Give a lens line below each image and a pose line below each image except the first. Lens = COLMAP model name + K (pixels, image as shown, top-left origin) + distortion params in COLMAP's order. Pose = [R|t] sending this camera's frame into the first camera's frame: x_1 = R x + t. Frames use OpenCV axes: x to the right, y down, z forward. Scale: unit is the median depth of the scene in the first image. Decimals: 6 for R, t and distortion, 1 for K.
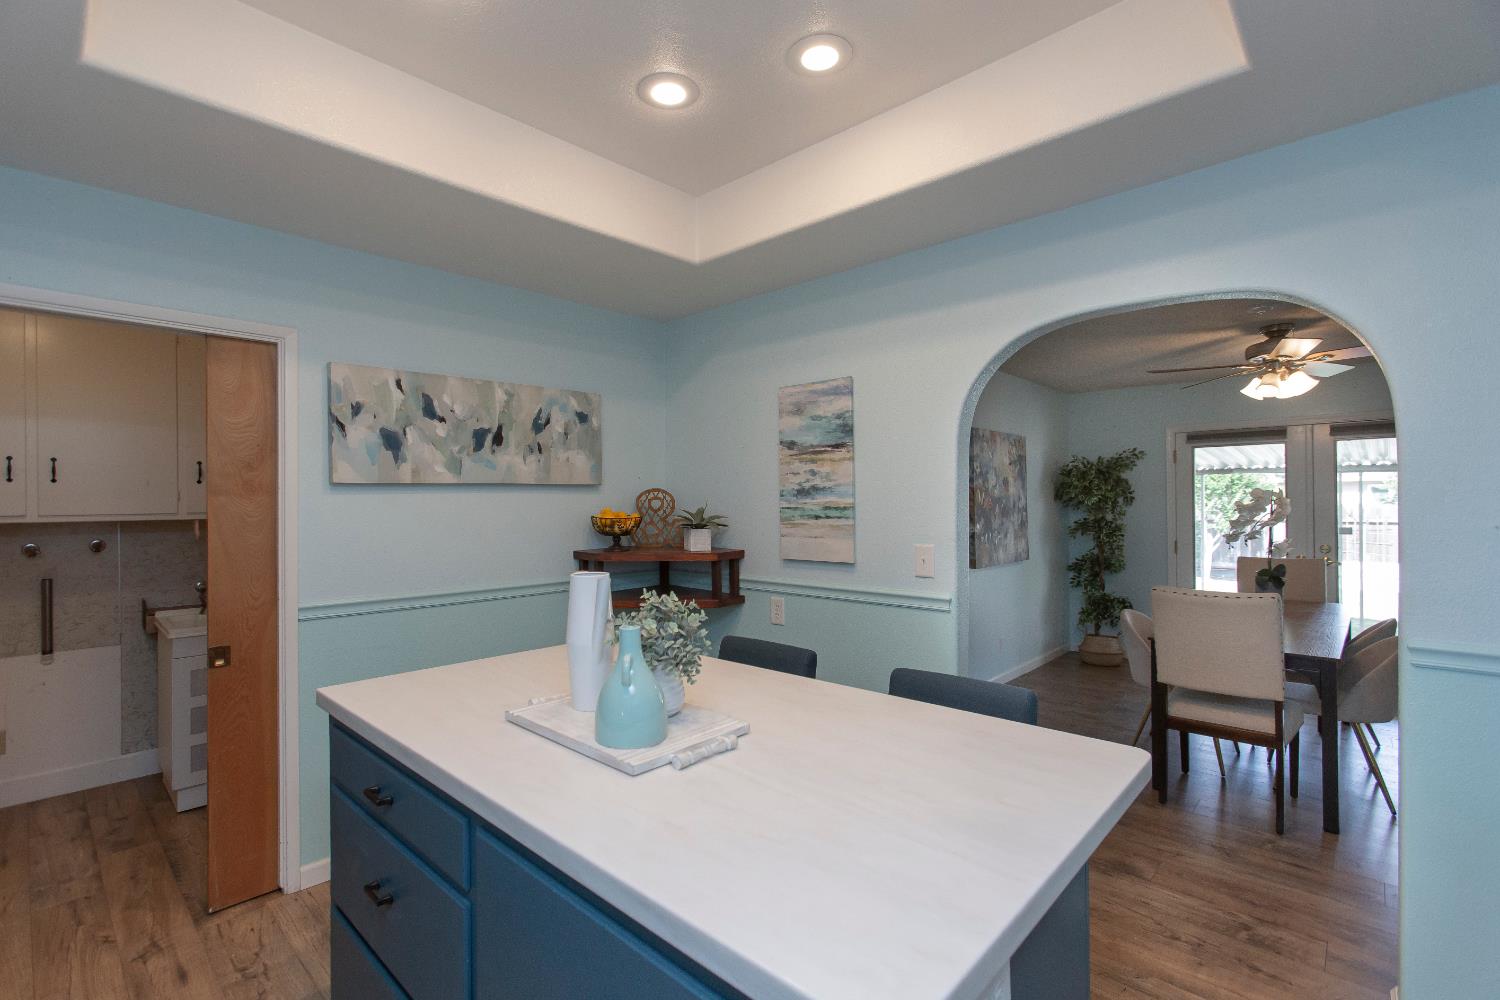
lens RADIAL K [[693.5, 0, 736.3], [0, 693.5, 496.8], [0, 0, 1]] dist [-0.003110, 0.003862]
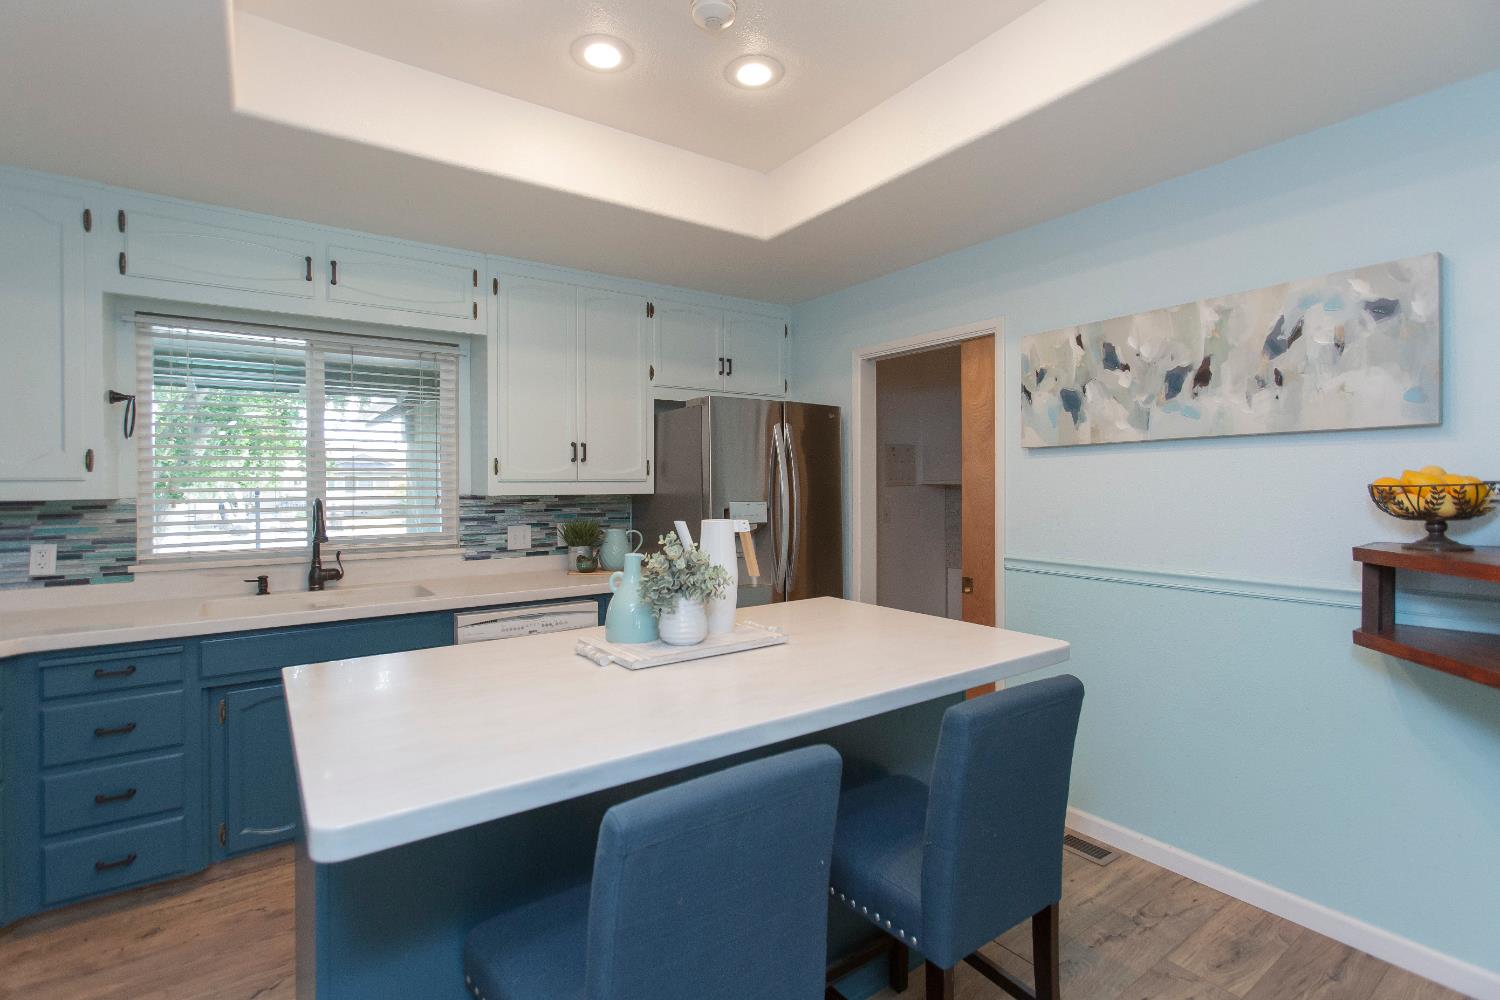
lens RADIAL K [[693.5, 0, 735.5], [0, 693.5, 486.5], [0, 0, 1]] dist [-0.003110, 0.003862]
pose [[-0.209018, -0.001647, -0.977910, 0.496239], [-0.002948, 0.999995, -0.001054, 0.037134], [0.977907, 0.002662, -0.209022, 0.674929]]
